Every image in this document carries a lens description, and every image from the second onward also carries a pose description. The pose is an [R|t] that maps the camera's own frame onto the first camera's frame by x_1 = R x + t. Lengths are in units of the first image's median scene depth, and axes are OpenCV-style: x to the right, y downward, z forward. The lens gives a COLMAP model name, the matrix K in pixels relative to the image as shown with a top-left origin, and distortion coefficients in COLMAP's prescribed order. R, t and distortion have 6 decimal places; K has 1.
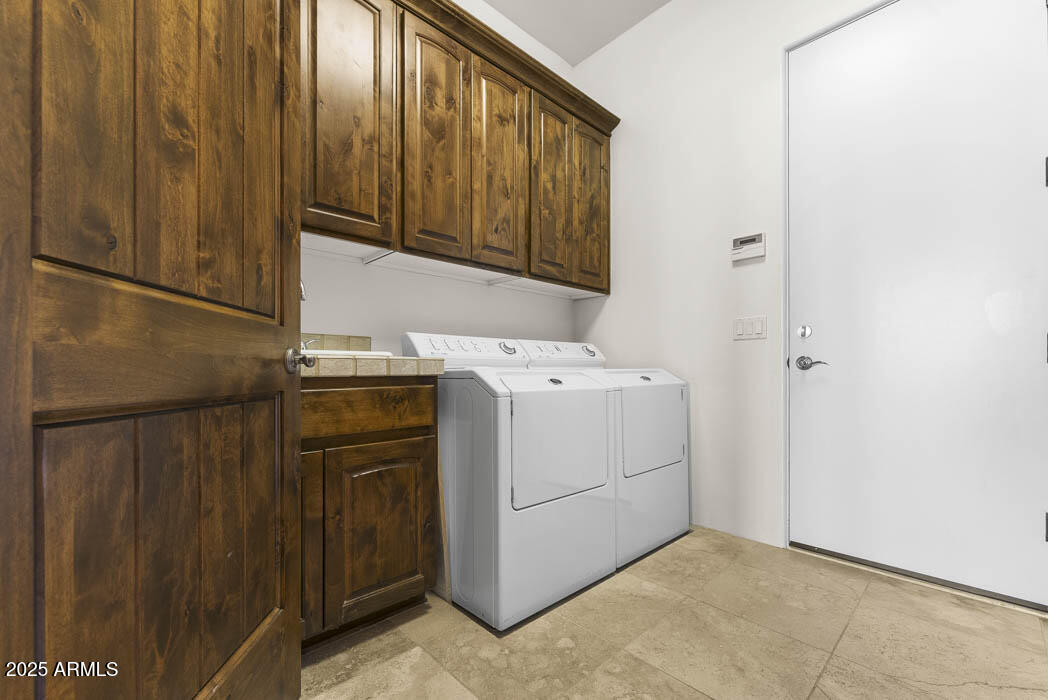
lens RADIAL K [[429.6, 0, 517.9], [0, 429.6, 372.1], [0, 0, 1]] dist [-0.001139, -0.000134]
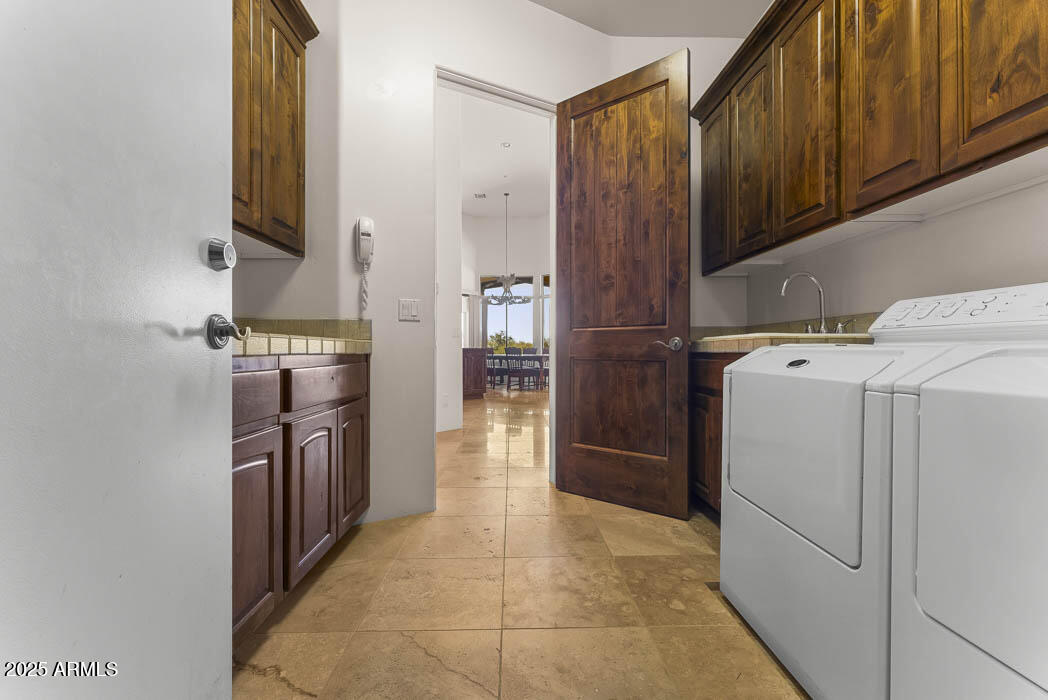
lens RADIAL K [[429.6, 0, 523.6], [0, 429.6, 349.8], [0, 0, 1]] dist [-0.001139, -0.000134]
pose [[-0.661670, 0.002287, -0.749792, 1.189030], [0.000999, 0.999997, 0.002168, -0.003363], [0.749794, 0.000685, -0.661670, 1.456003]]
